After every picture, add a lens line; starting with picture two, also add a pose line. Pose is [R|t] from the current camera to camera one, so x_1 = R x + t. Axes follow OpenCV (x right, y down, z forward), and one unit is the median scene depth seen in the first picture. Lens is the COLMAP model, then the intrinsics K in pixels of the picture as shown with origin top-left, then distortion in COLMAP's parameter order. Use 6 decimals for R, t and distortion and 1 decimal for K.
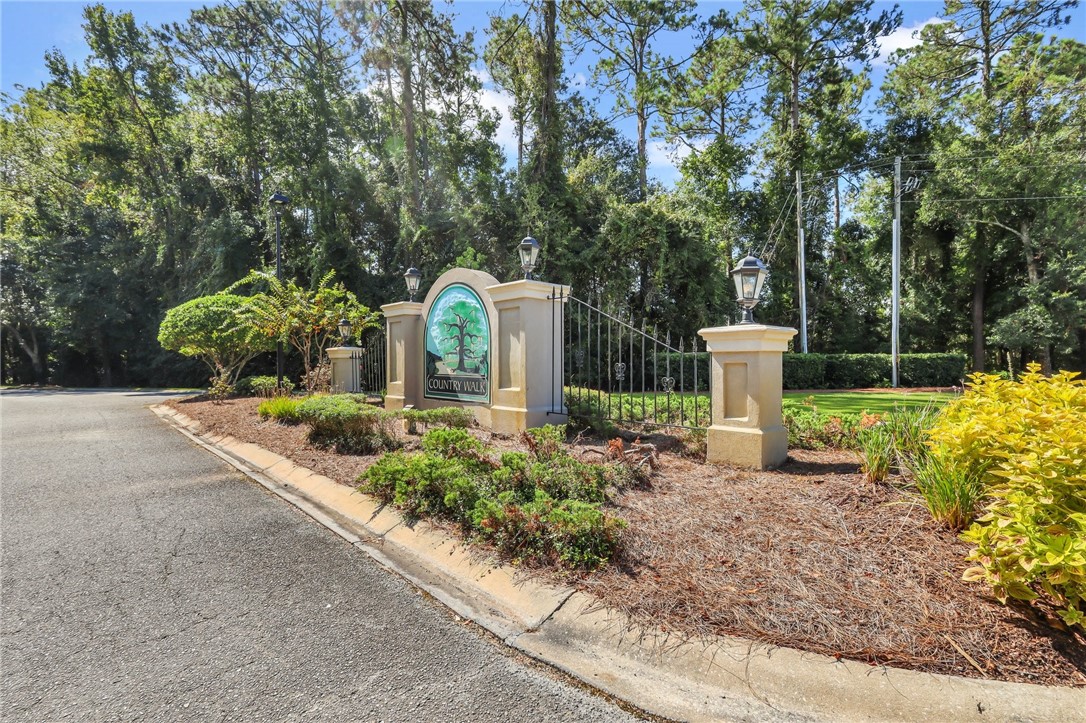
lens RADIAL K [[503.9, 0, 539.2], [0, 503.9, 370.5], [0, 0, 1]] dist [0.003994, 0.002567]
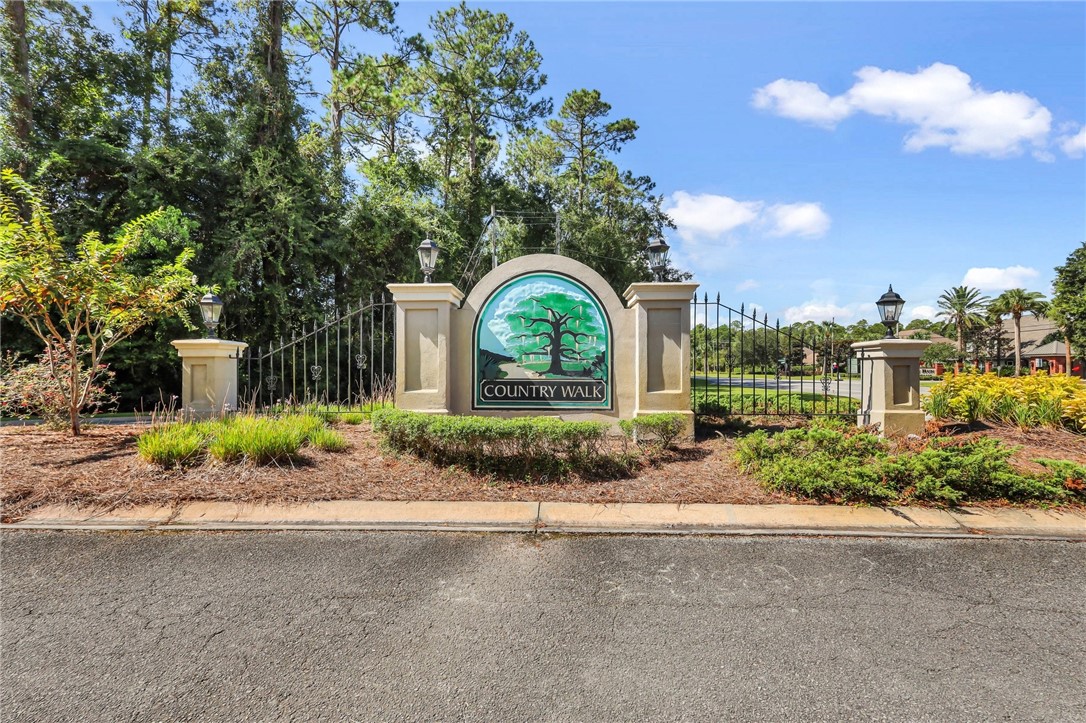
lens RADIAL K [[503.9, 0, 545.9], [0, 503.9, 367.9], [0, 0, 1]] dist [0.003994, 0.002567]
pose [[0.707449, 0.006946, 0.706730, -0.755619], [0.013368, 0.999641, -0.023207, 0.009756], [-0.706638, 0.025865, 0.707102, 0.394179]]
